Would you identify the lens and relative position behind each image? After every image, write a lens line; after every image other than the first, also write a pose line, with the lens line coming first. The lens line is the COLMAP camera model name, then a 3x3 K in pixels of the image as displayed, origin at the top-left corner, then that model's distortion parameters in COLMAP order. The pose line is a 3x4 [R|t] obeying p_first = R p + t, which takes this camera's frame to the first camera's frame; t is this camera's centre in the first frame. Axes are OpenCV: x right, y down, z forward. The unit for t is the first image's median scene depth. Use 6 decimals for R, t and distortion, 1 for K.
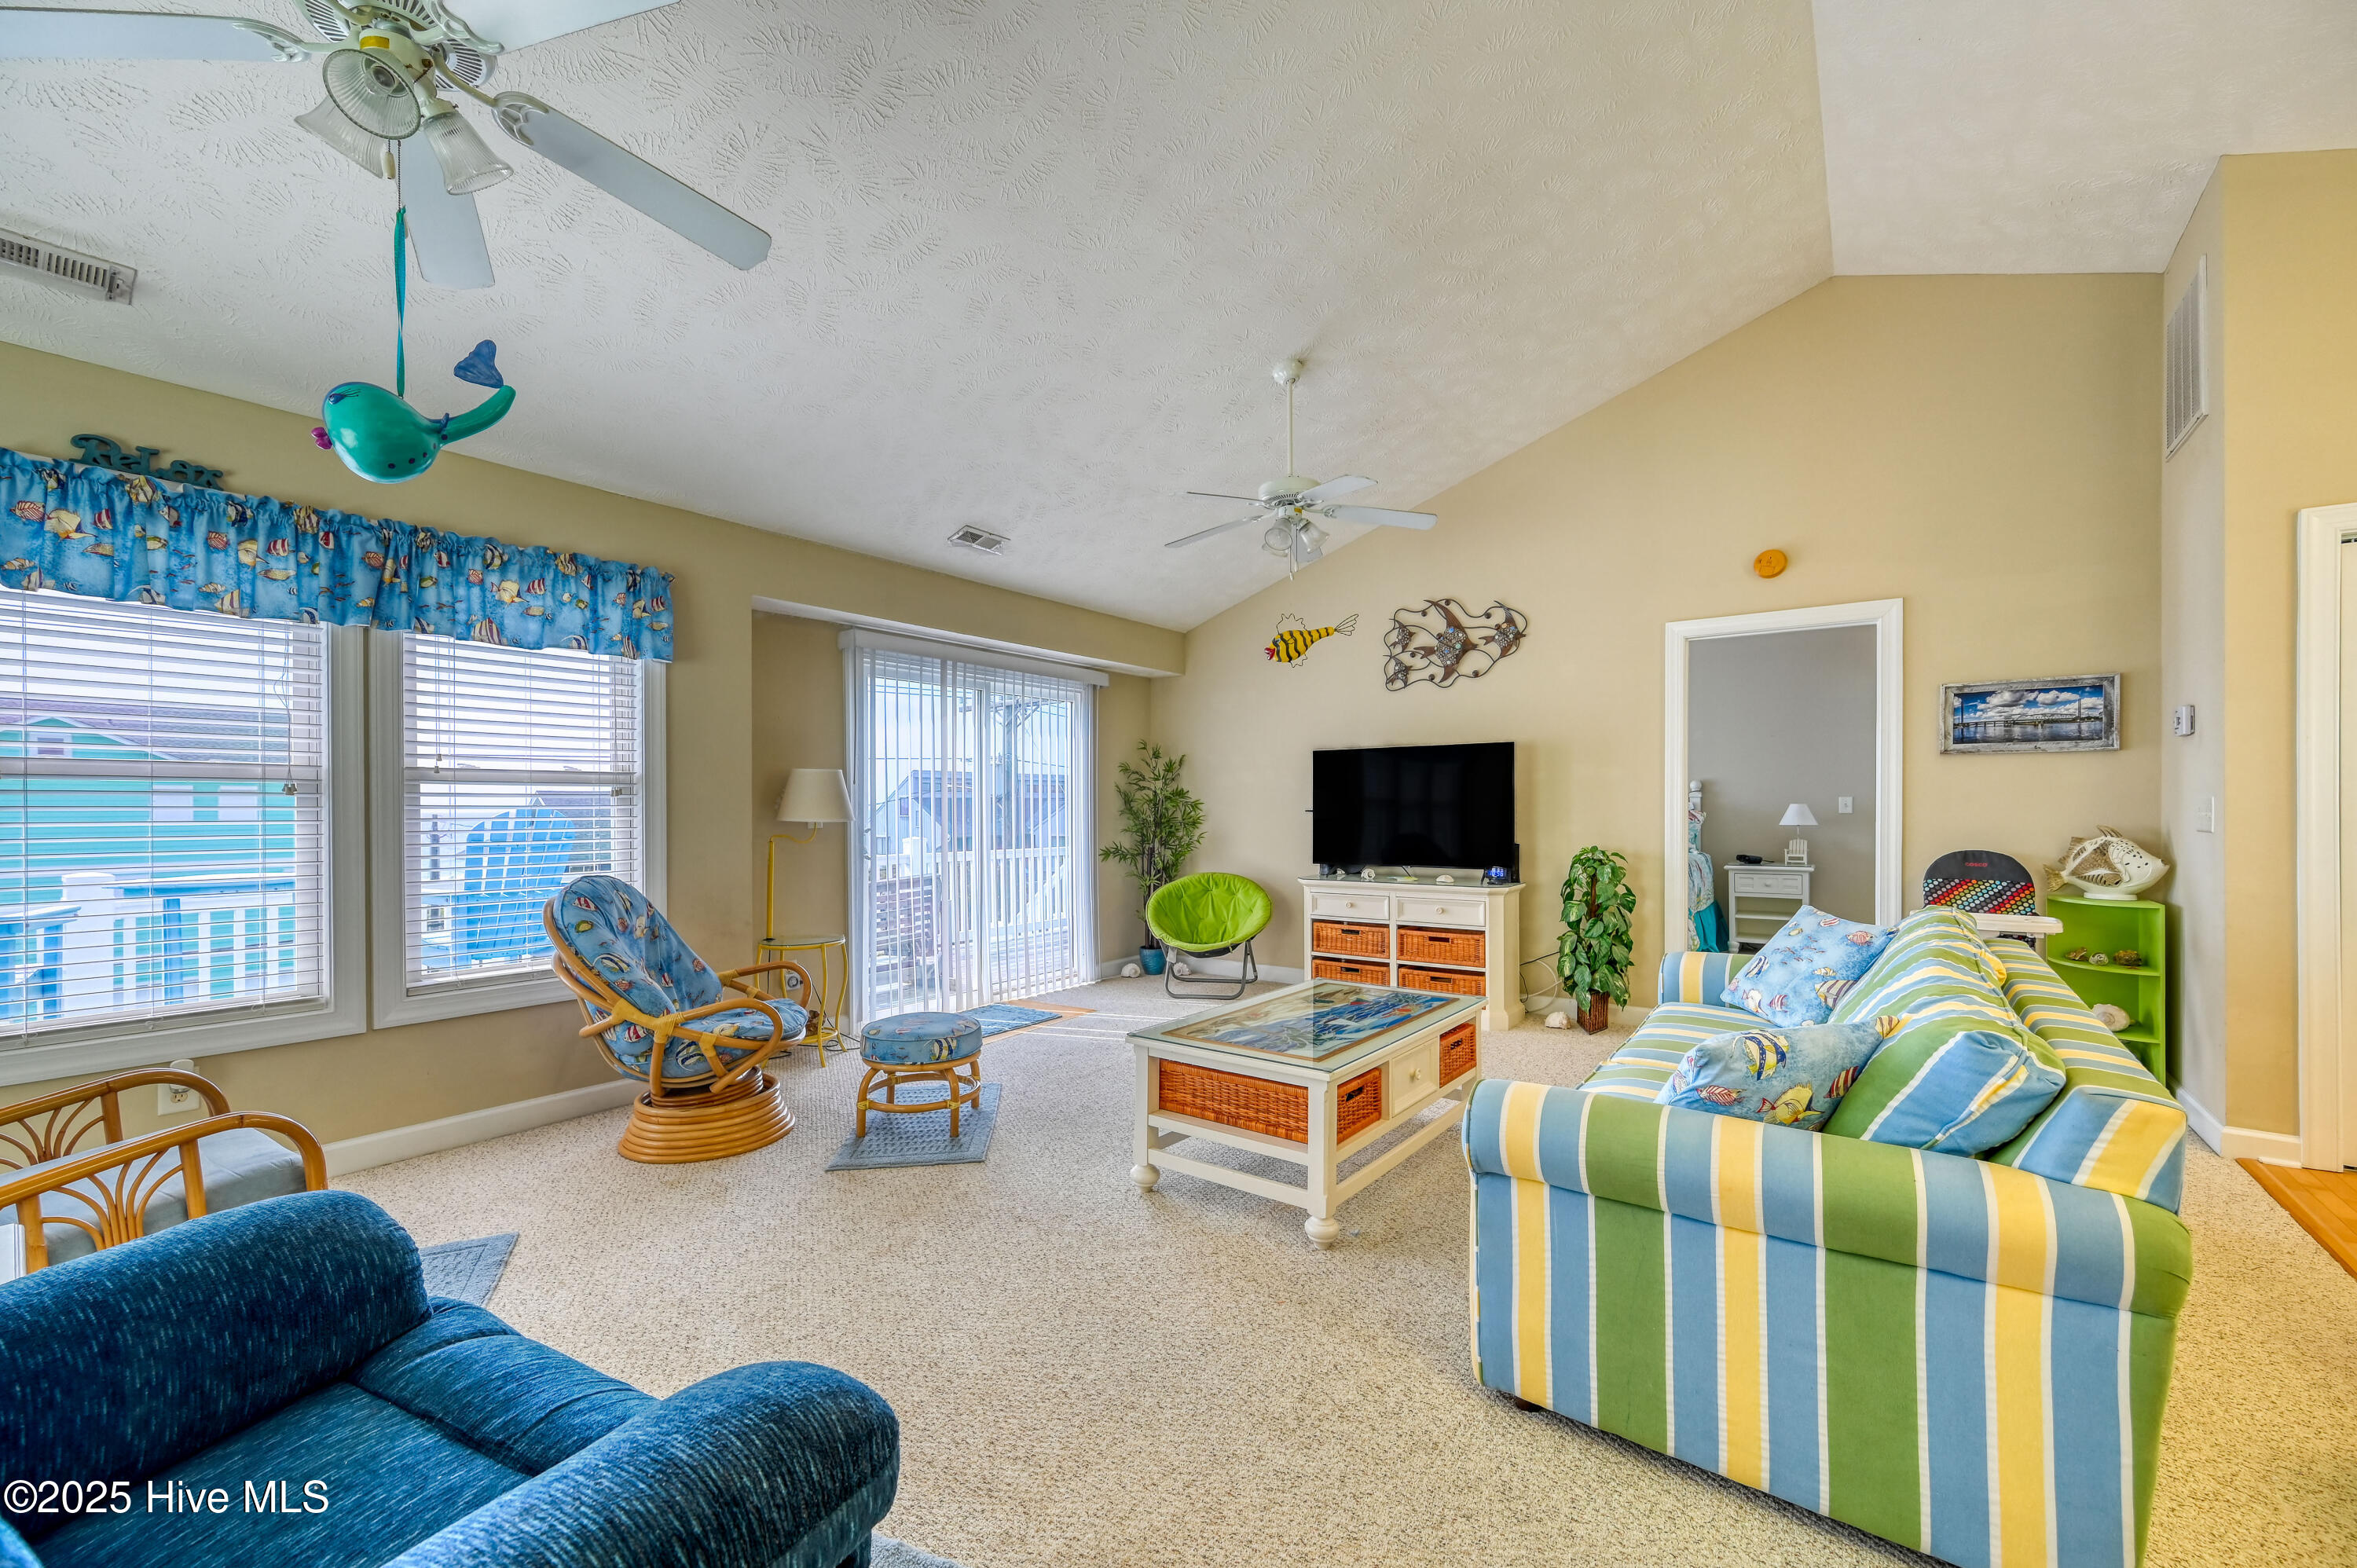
lens RADIAL K [[944.1, 0, 1179.2], [0, 944.1, 810.1], [0, 0, 1]] dist [0.001995, 0.001360]
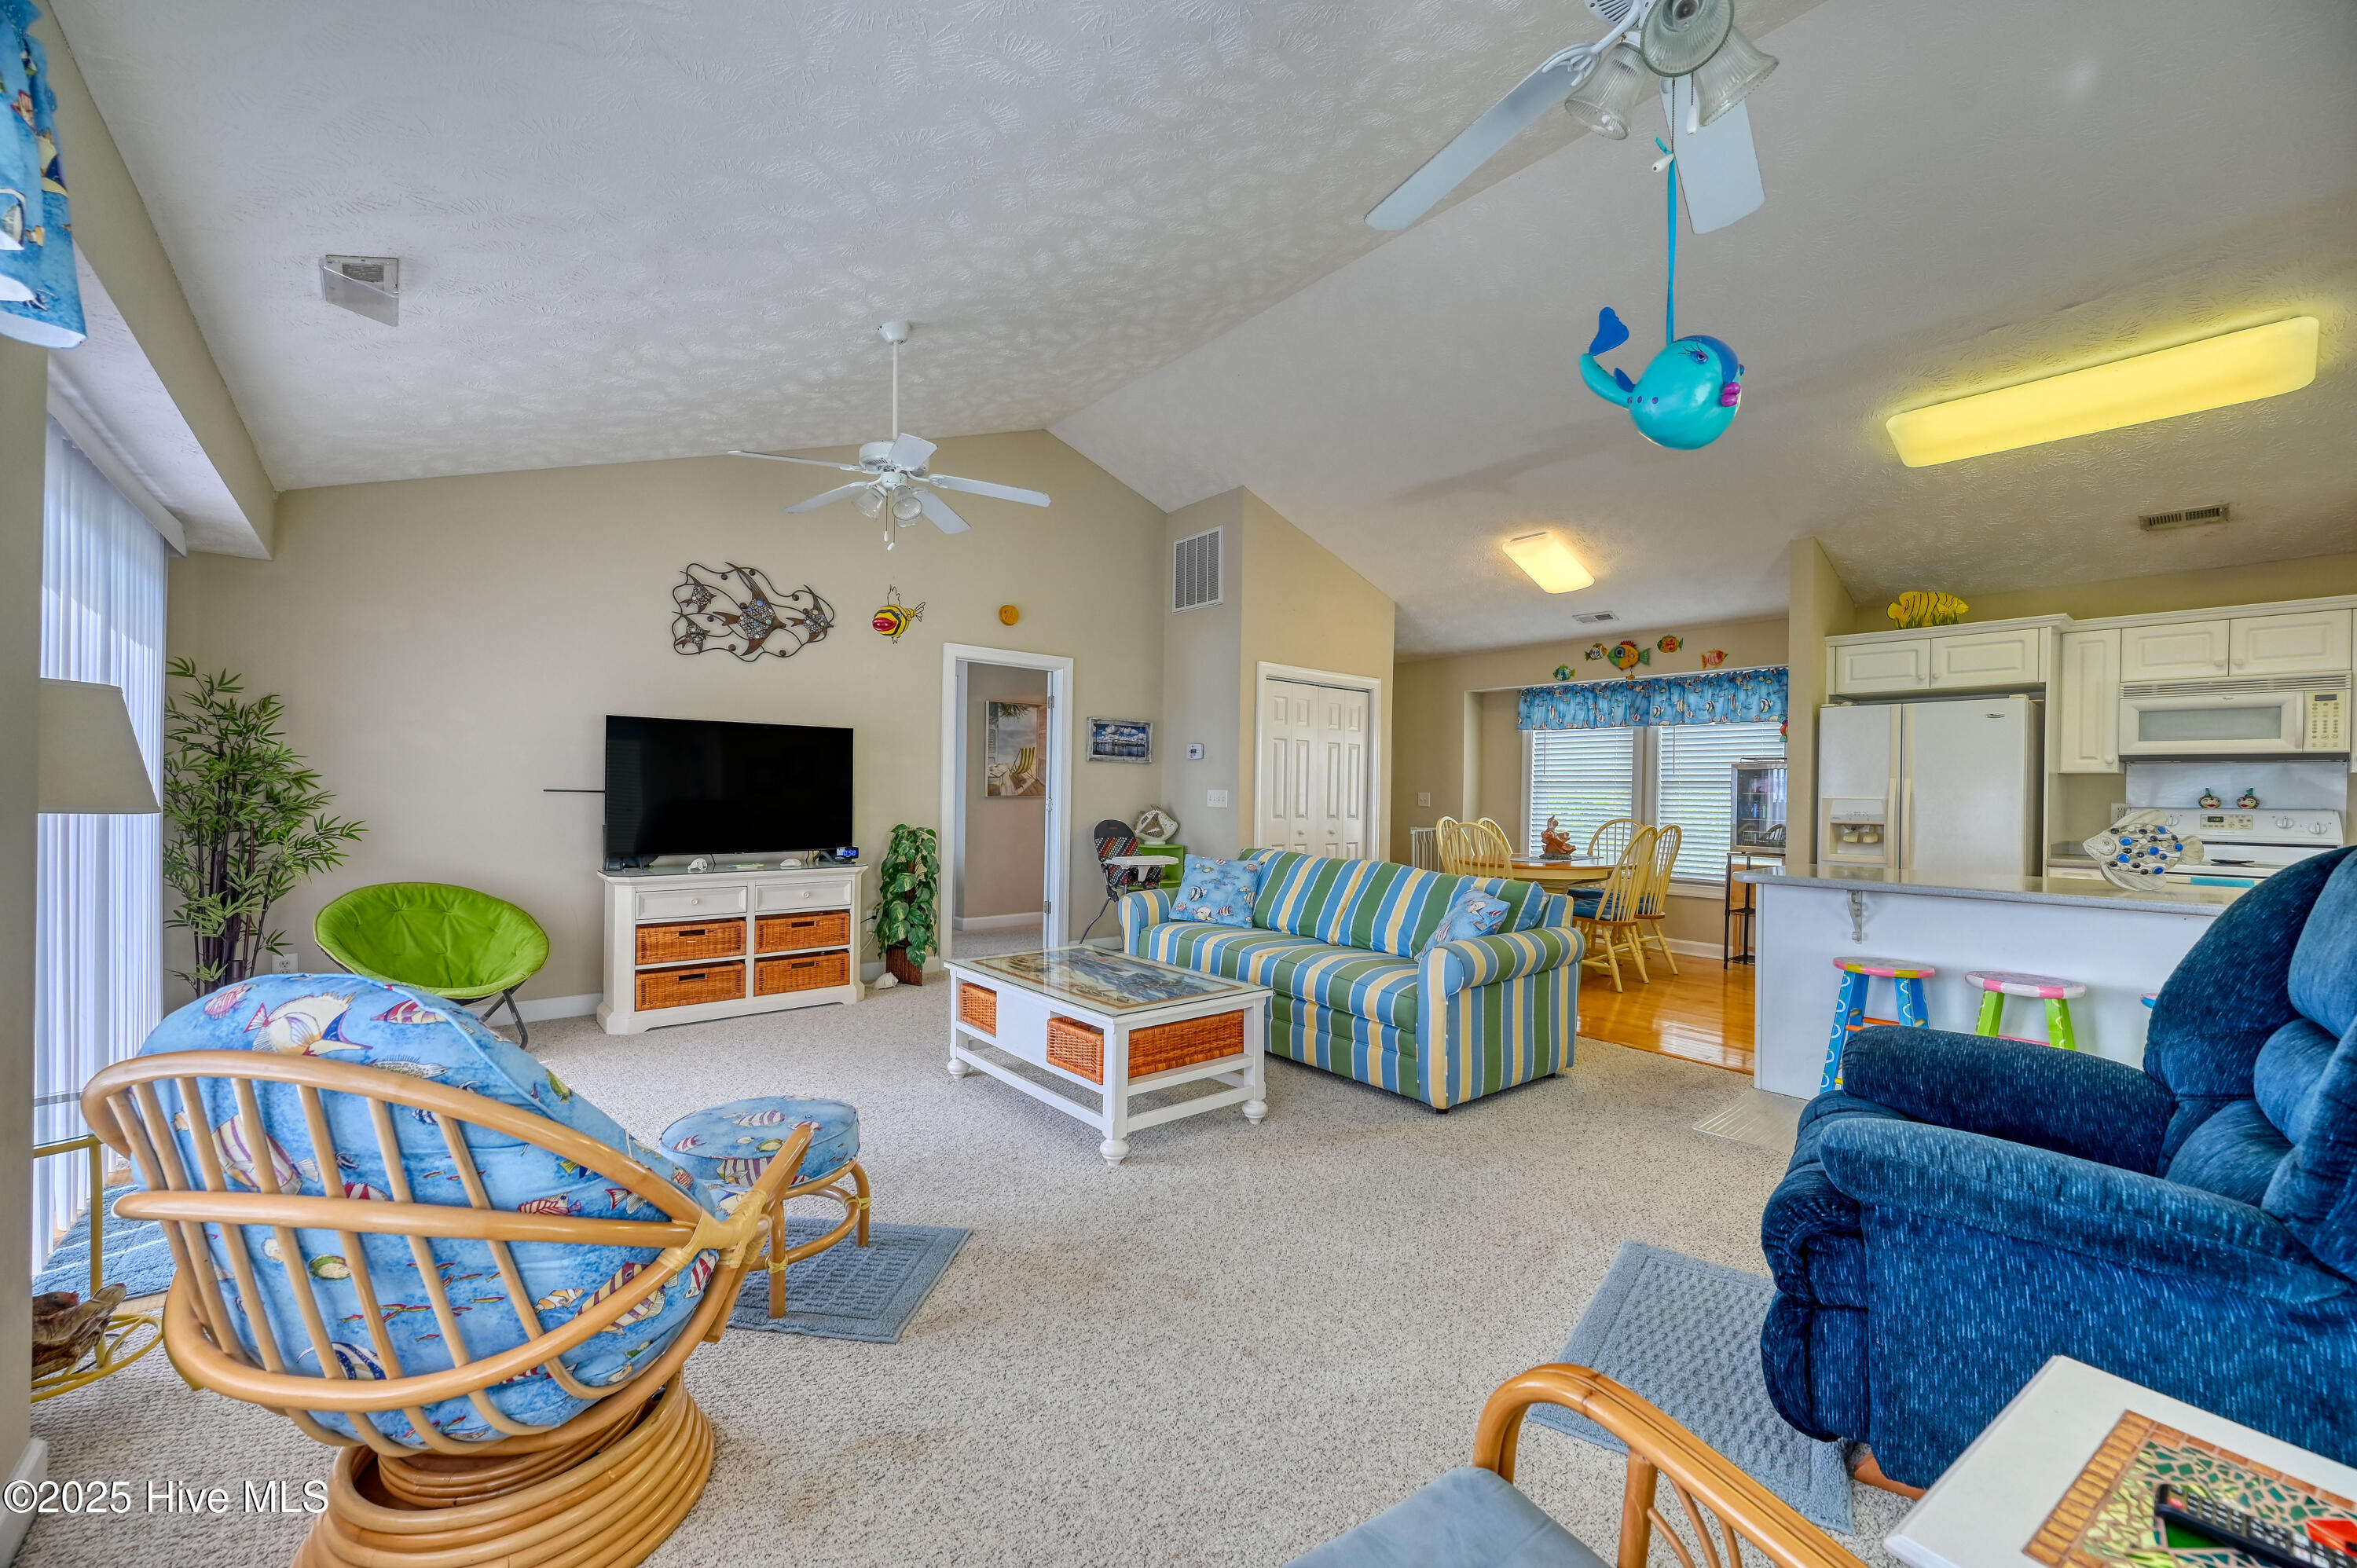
lens RADIAL K [[944.1, 0, 1181.5], [0, 944.1, 783.7], [0, 0, 1]] dist [0.001995, 0.001360]
pose [[0.228090, 0.015188, 0.973522, -0.768812], [-0.012532, 0.999841, -0.012663, -0.001605], [-0.973559, -0.009312, 0.228244, 0.516834]]
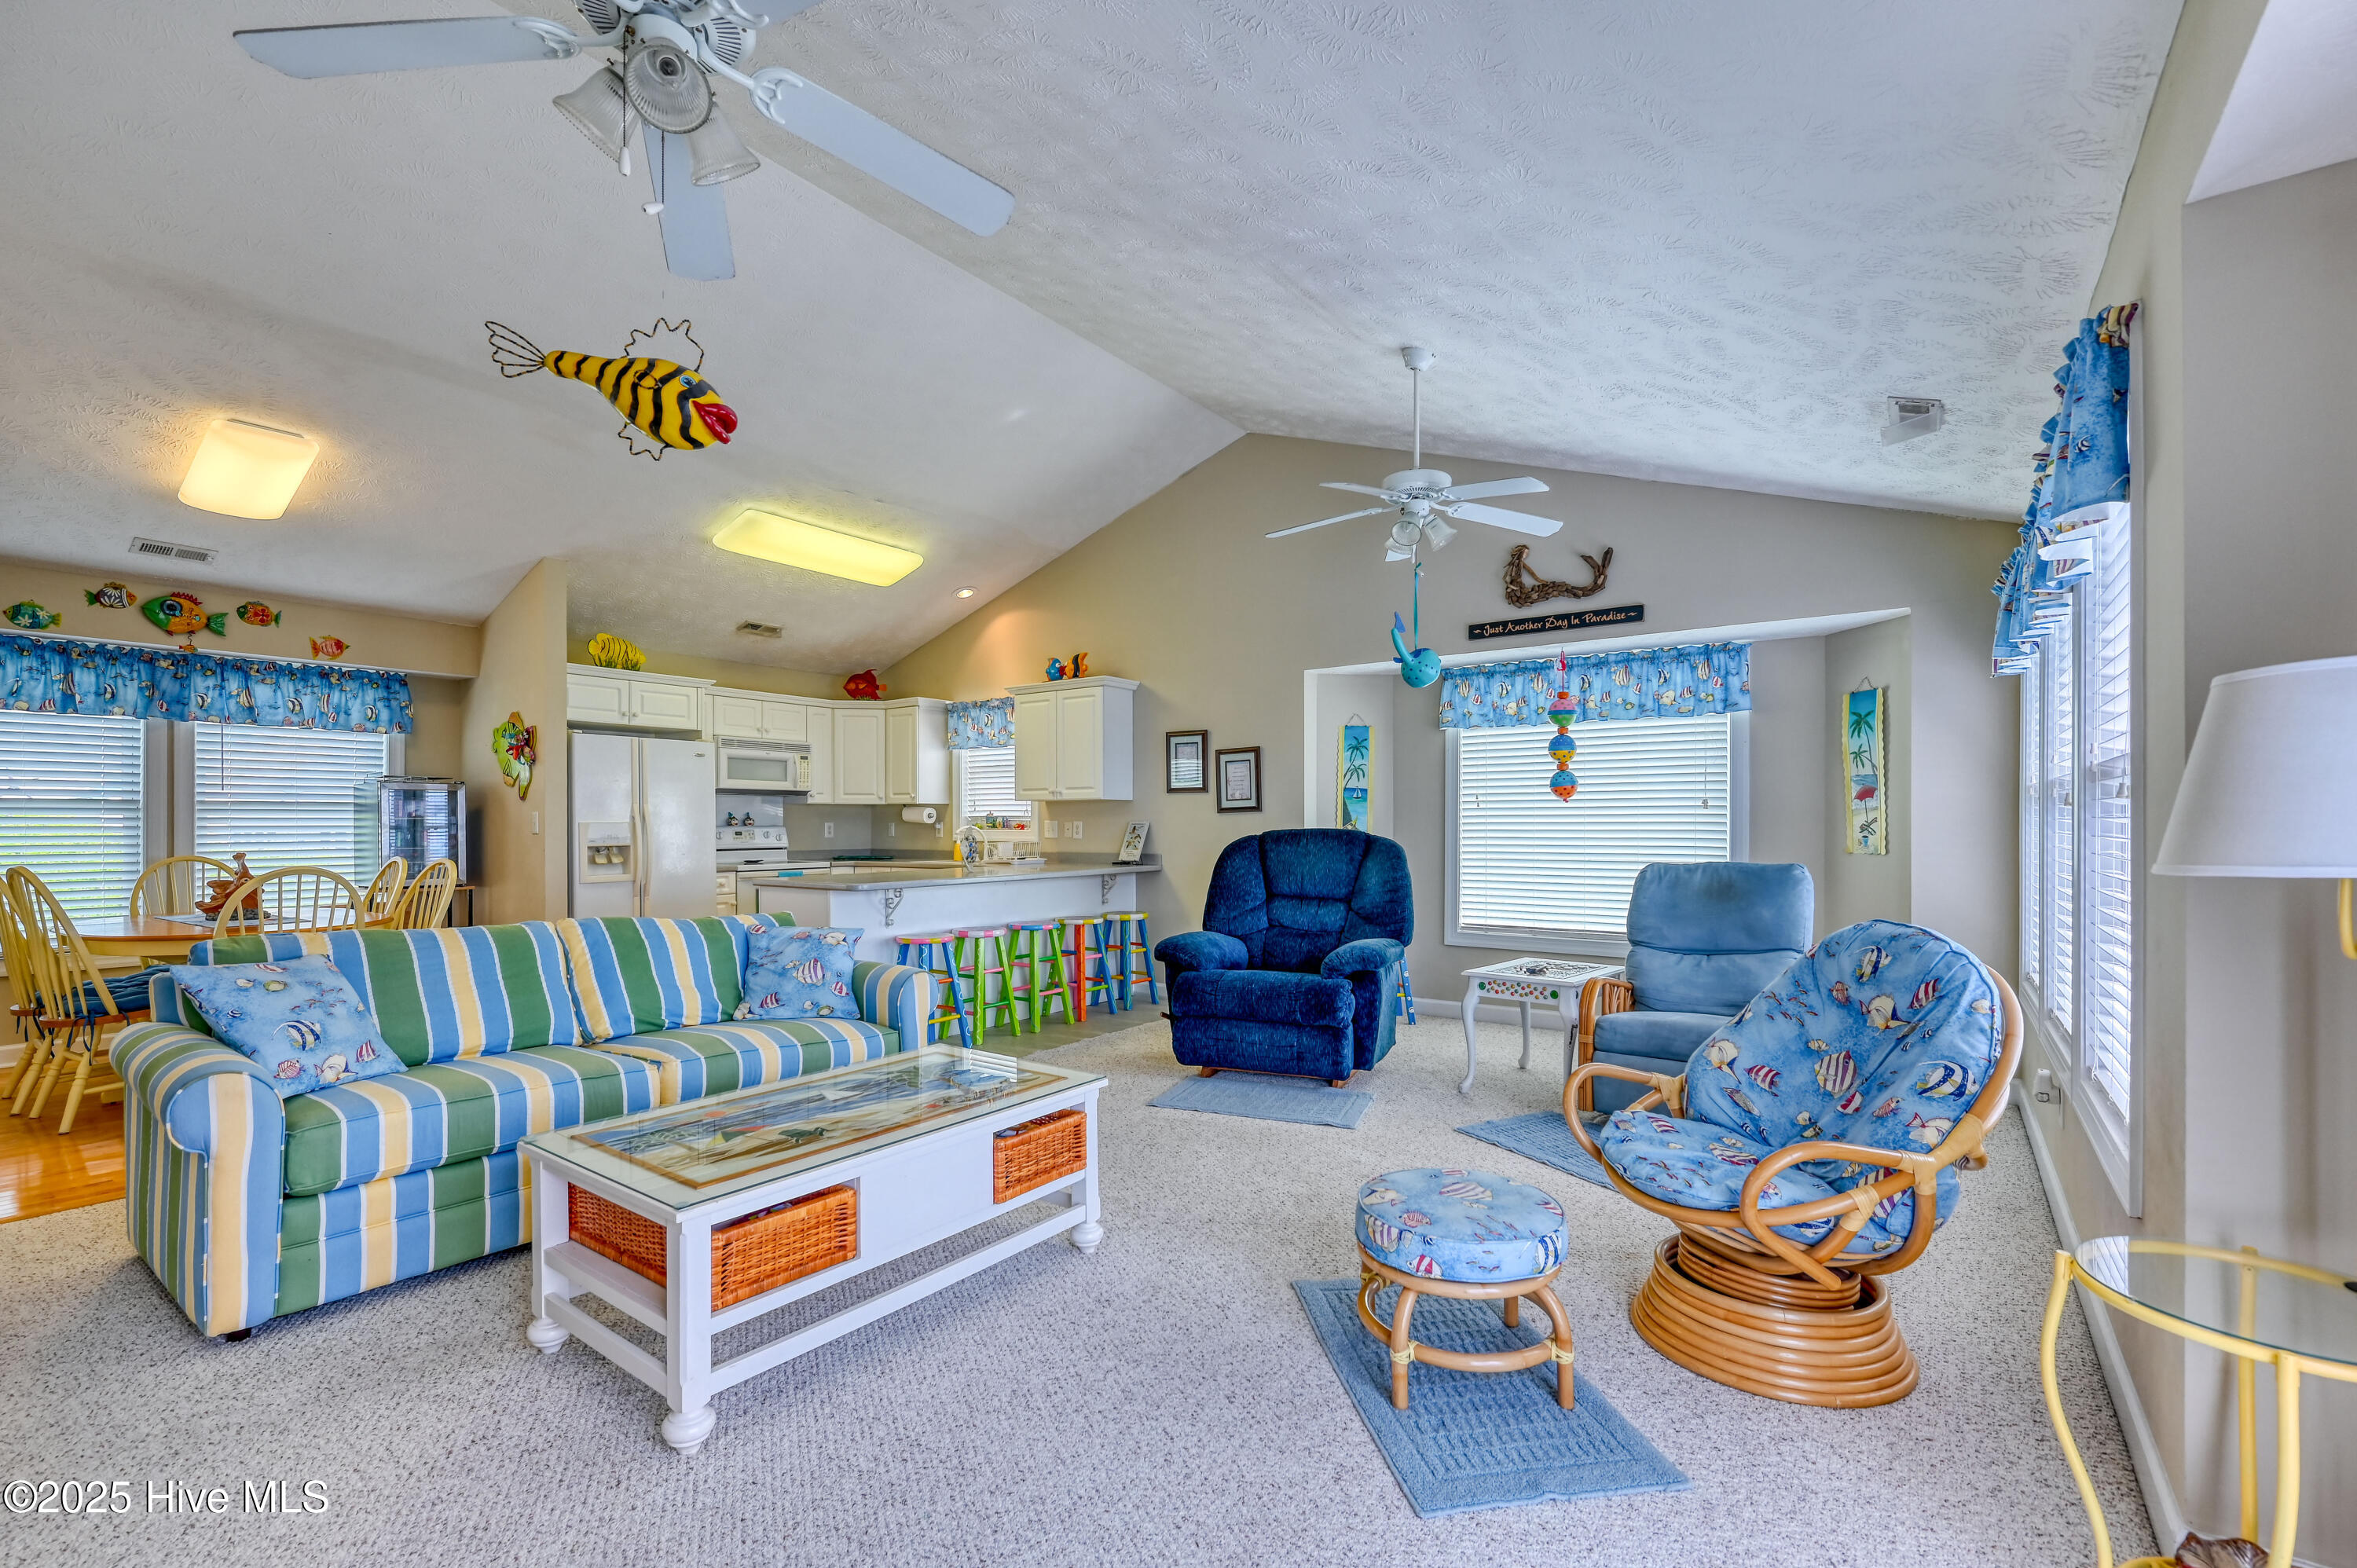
lens RADIAL K [[1028.3, 0, 1179.6], [0, 1028.3, 828.4], [0, 0, 1]] dist [0.000073, -0.000582]
pose [[-0.999855, 0.005512, -0.016104, -0.058199], [0.005419, 0.999969, 0.005772, -0.004038], [0.016136, 0.005684, -0.999854, 1.504474]]
